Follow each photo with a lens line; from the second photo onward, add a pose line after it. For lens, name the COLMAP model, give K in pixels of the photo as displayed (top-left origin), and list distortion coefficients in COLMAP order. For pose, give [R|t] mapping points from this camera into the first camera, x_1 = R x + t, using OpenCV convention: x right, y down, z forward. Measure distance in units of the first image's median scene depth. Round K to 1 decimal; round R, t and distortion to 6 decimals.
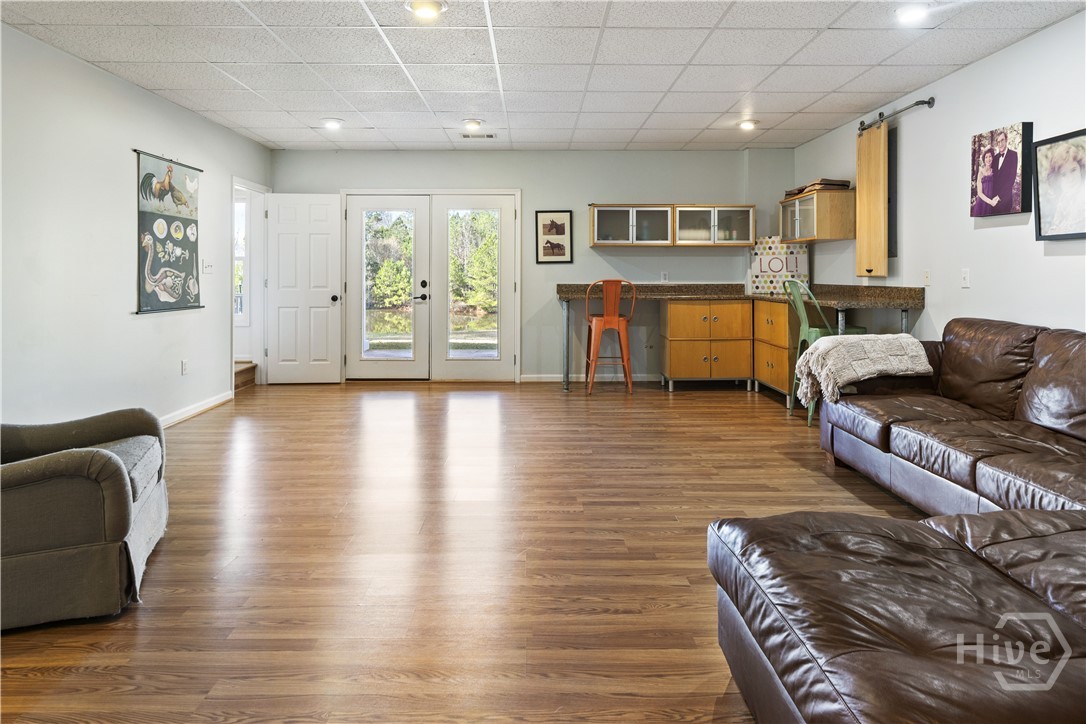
lens RADIAL K [[623.8, 0, 543.3], [0, 623.8, 355.0], [0, 0, 1]] dist [-0.000305, -0.001040]
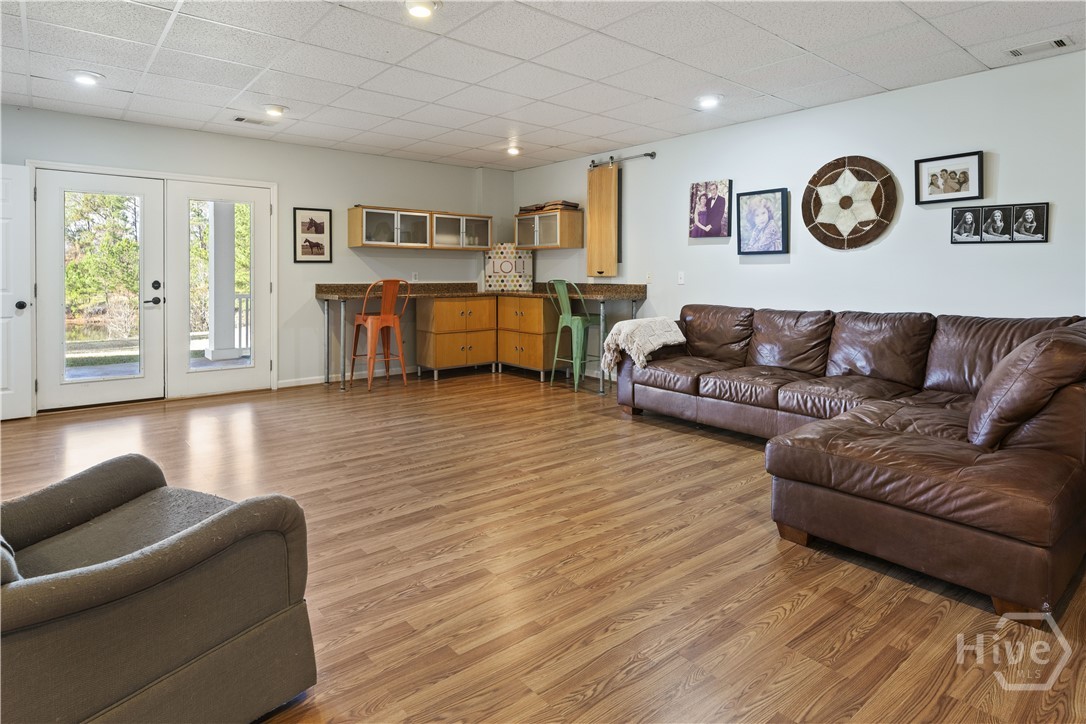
lens RADIAL K [[582.4, 0, 543.6], [0, 582.4, 363.8], [0, 0, 1]] dist [-0.000841, -0.000498]
pose [[0.783676, -0.090995, 0.614469, -0.295782], [0.076028, 0.995826, 0.050506, -0.008963], [-0.616500, 0.007137, 0.787323, 0.067326]]
